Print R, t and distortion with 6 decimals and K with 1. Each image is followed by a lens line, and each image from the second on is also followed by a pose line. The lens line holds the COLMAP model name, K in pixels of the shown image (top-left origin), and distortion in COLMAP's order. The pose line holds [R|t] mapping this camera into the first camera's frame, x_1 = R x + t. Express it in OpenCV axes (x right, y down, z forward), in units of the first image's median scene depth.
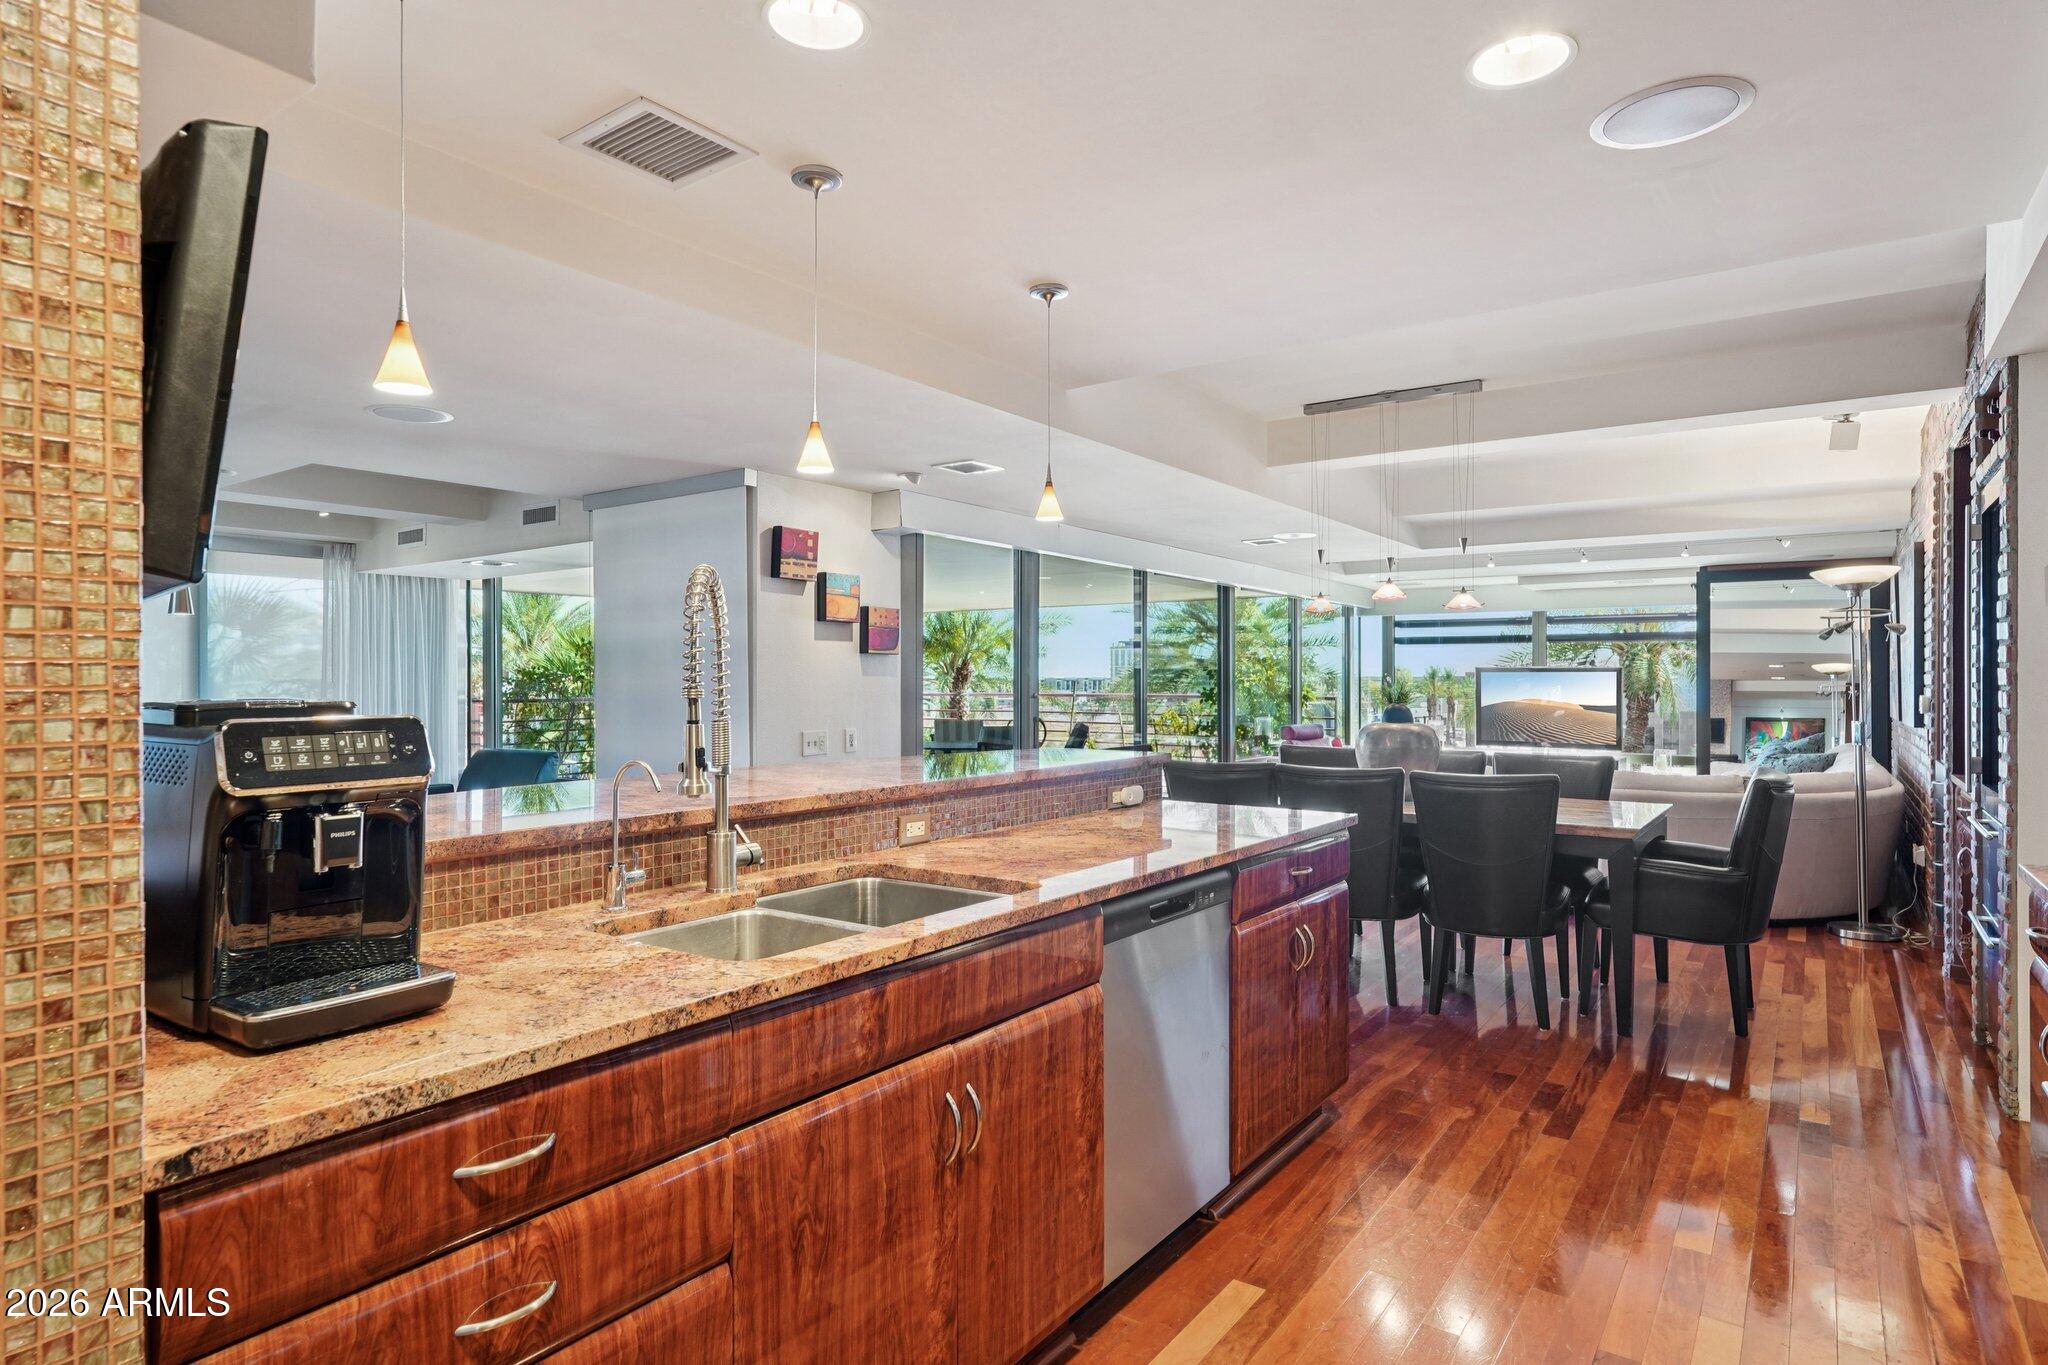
lens RADIAL K [[1106.2, 0, 1024.5], [0, 1106.2, 683.5], [0, 0, 1]] dist [-0.000182, 0.000016]
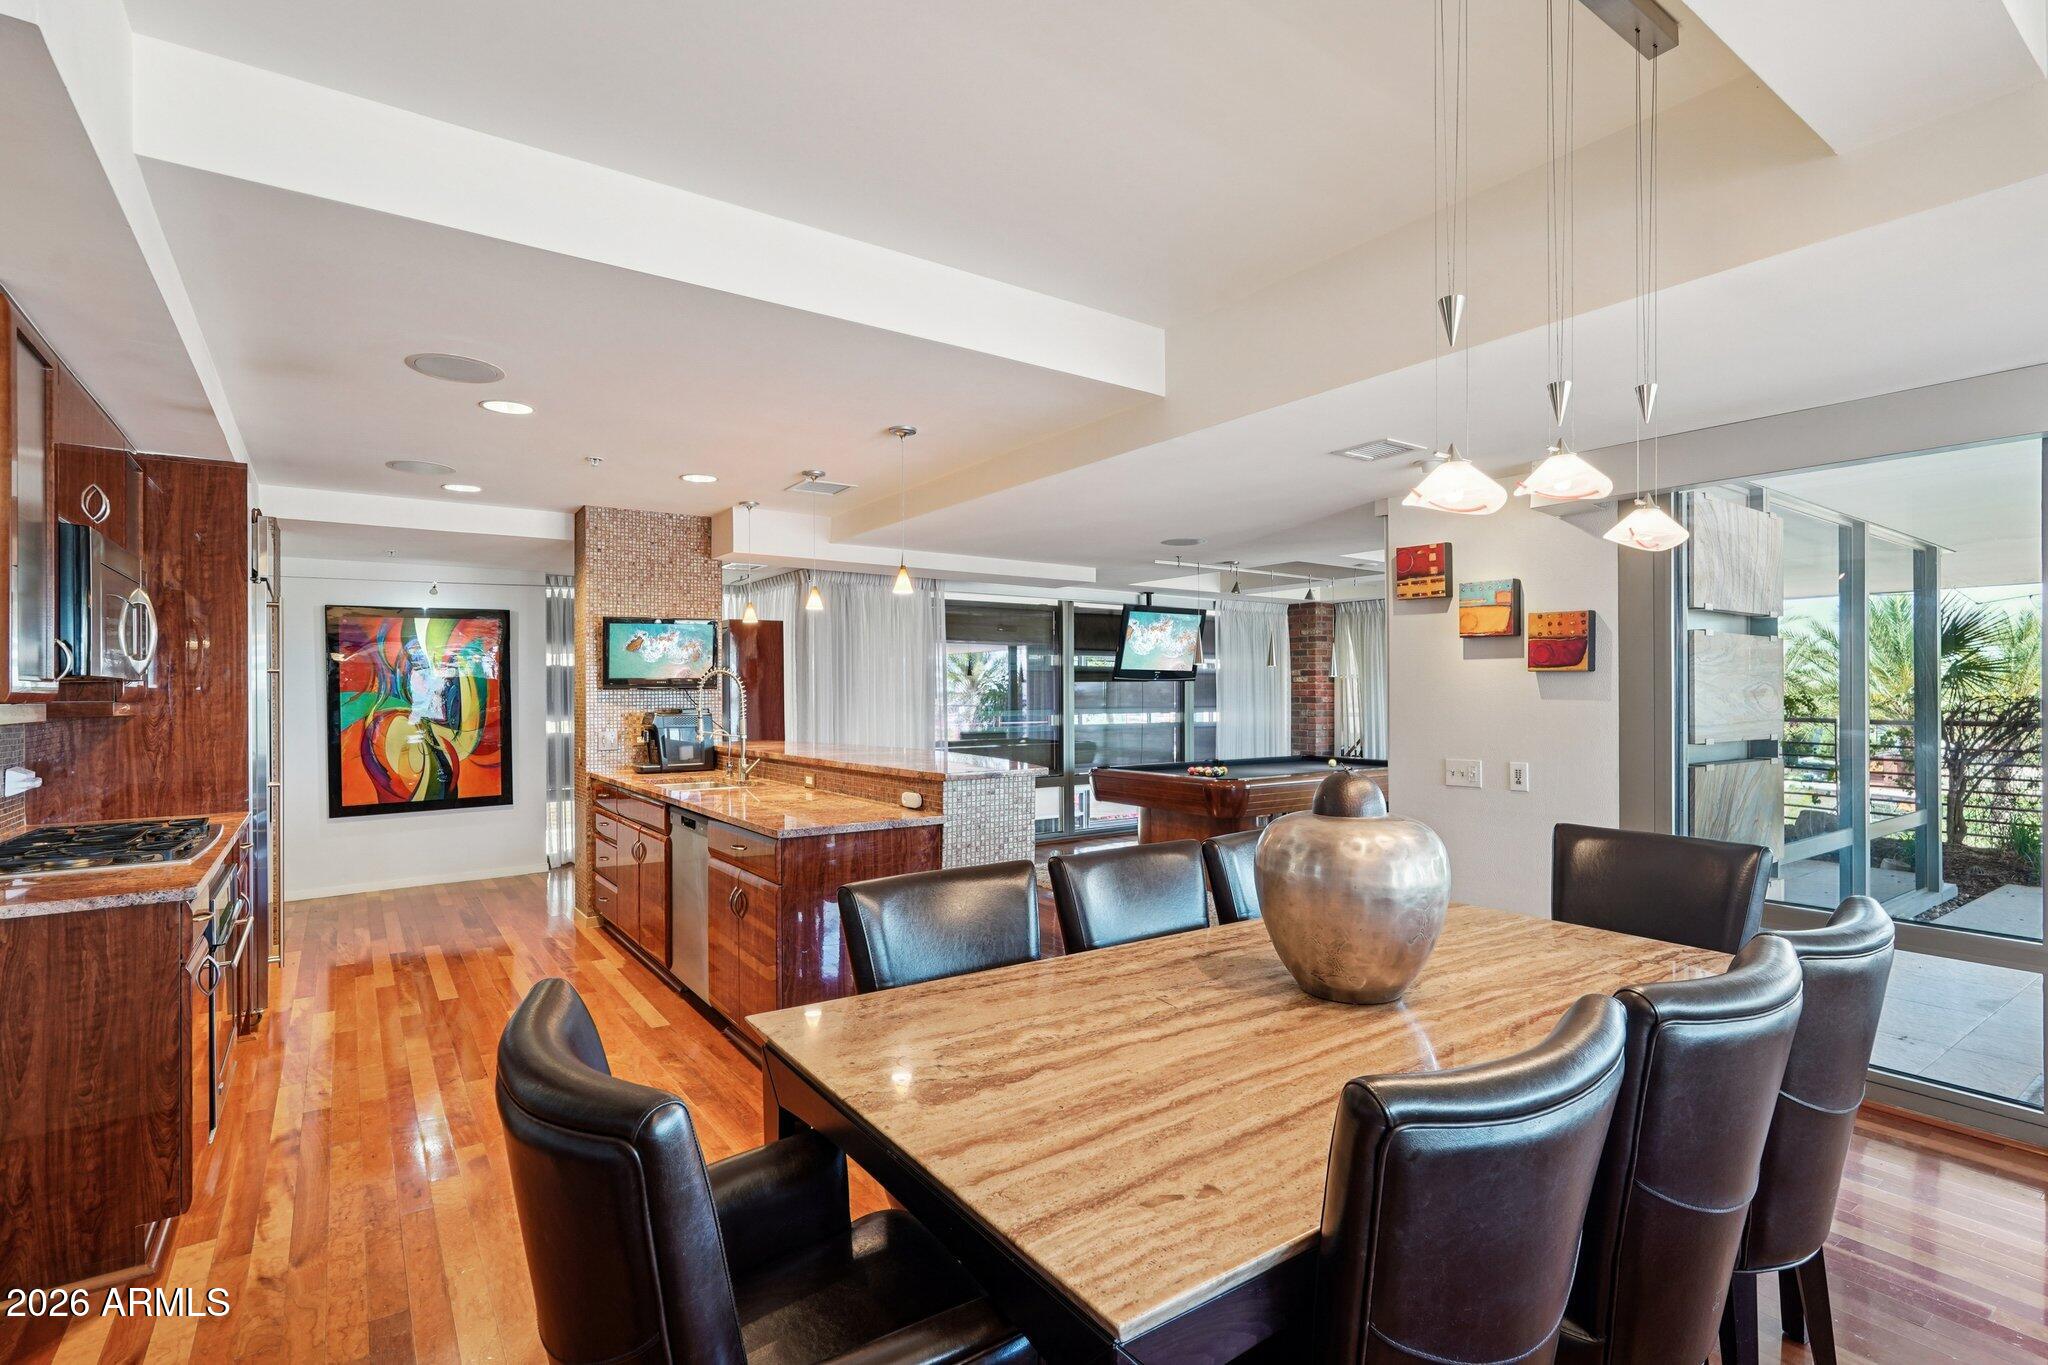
lens RADIAL K [[982.4, 0, 1028.0], [0, 982.4, 693.4], [0, 0, 1]] dist [0.000008, -0.000001]
pose [[-0.326685, -0.004850, -0.945121, 0.703807], [-0.004503, 0.999983, -0.003575, -0.007127], [0.945123, 0.003088, -0.326701, 0.951684]]
